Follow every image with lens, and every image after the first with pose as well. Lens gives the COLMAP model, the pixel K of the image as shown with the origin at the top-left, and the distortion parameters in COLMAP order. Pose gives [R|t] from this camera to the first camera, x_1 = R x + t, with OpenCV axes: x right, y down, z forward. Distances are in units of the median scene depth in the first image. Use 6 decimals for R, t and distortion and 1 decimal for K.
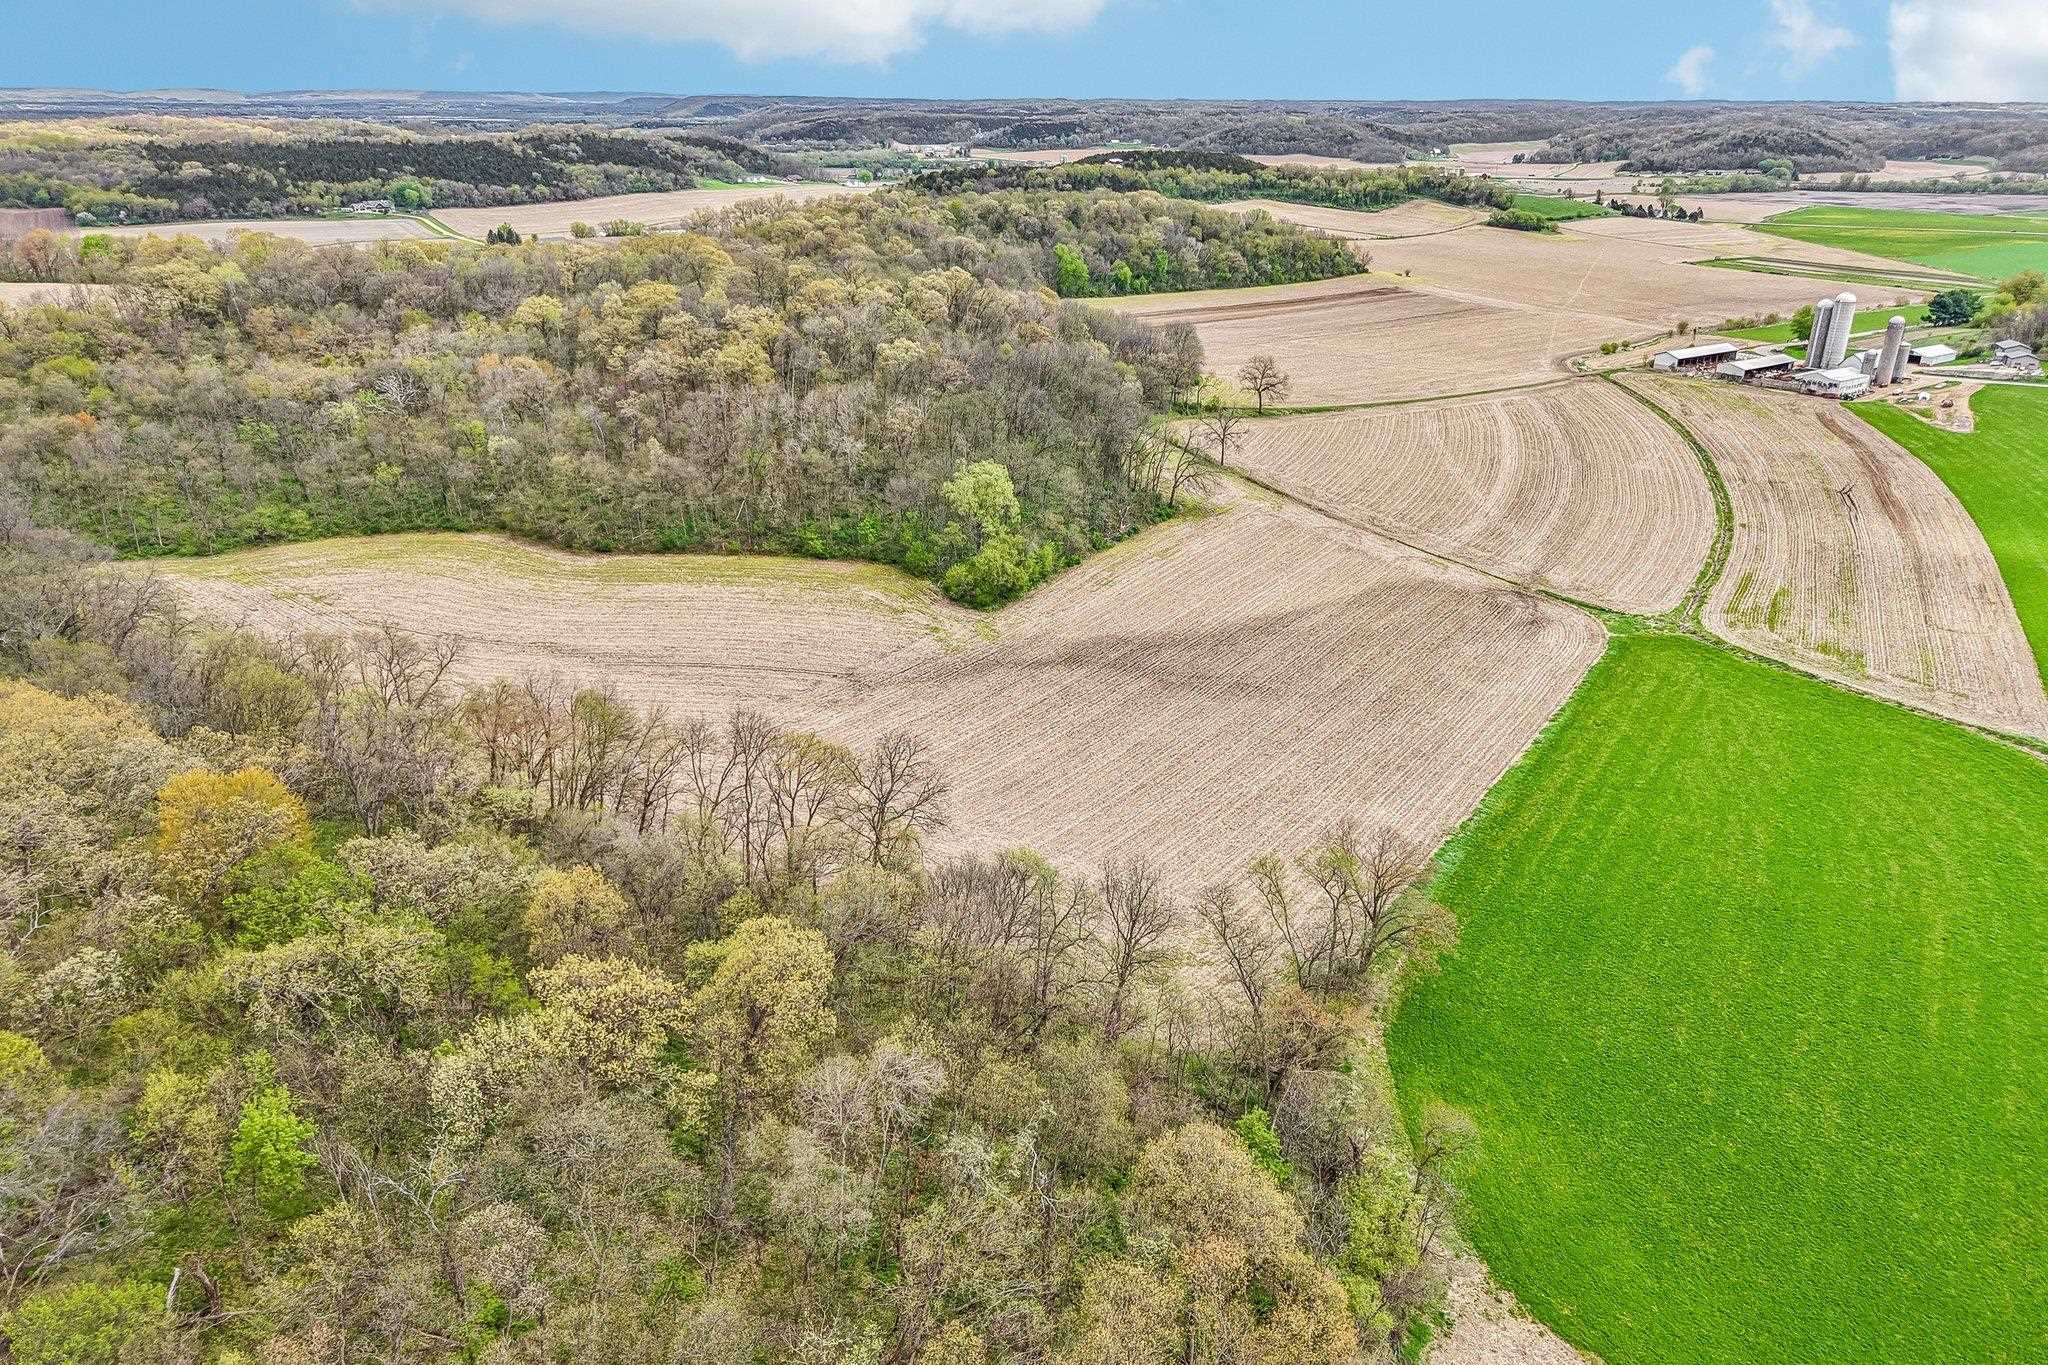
lens RADIAL K [[1431.6, 0, 998.9], [0, 1431.6, 685.7], [0, 0, 1]] dist [0.026378, -0.020056]
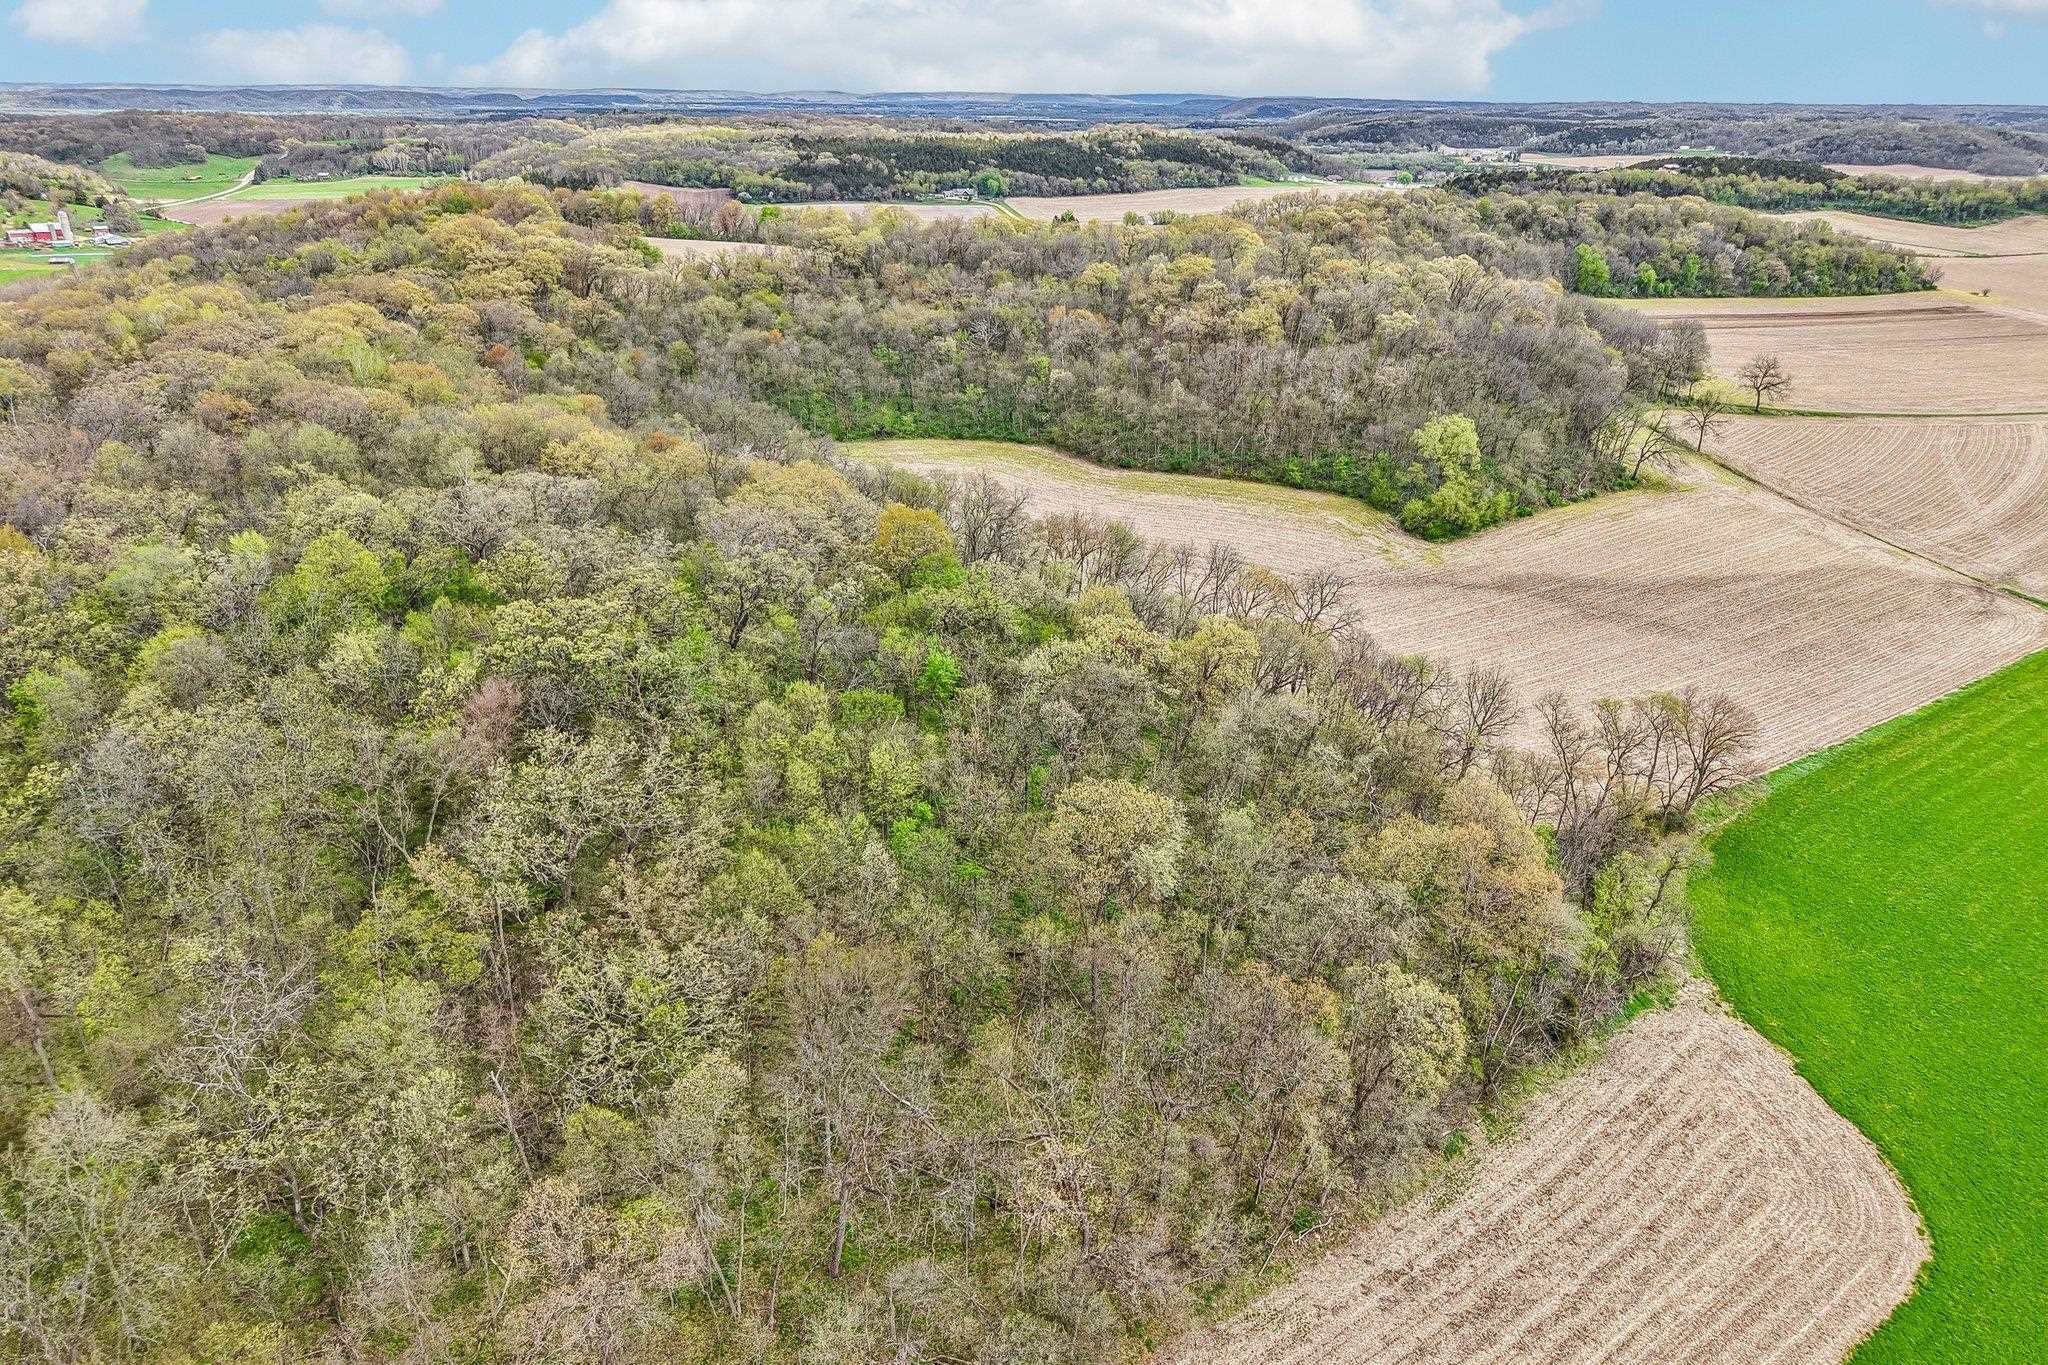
lens RADIAL K [[1413.6, 0, 1020.9], [0, 1413.6, 710.1], [0, 0, 1]] dist [0.007188, 0.006029]
pose [[0.942509, 0.138416, -0.304169, 0.019264], [-0.132718, 0.990369, 0.039434, 0.038619], [0.306698, 0.003202, 0.951802, -0.093728]]
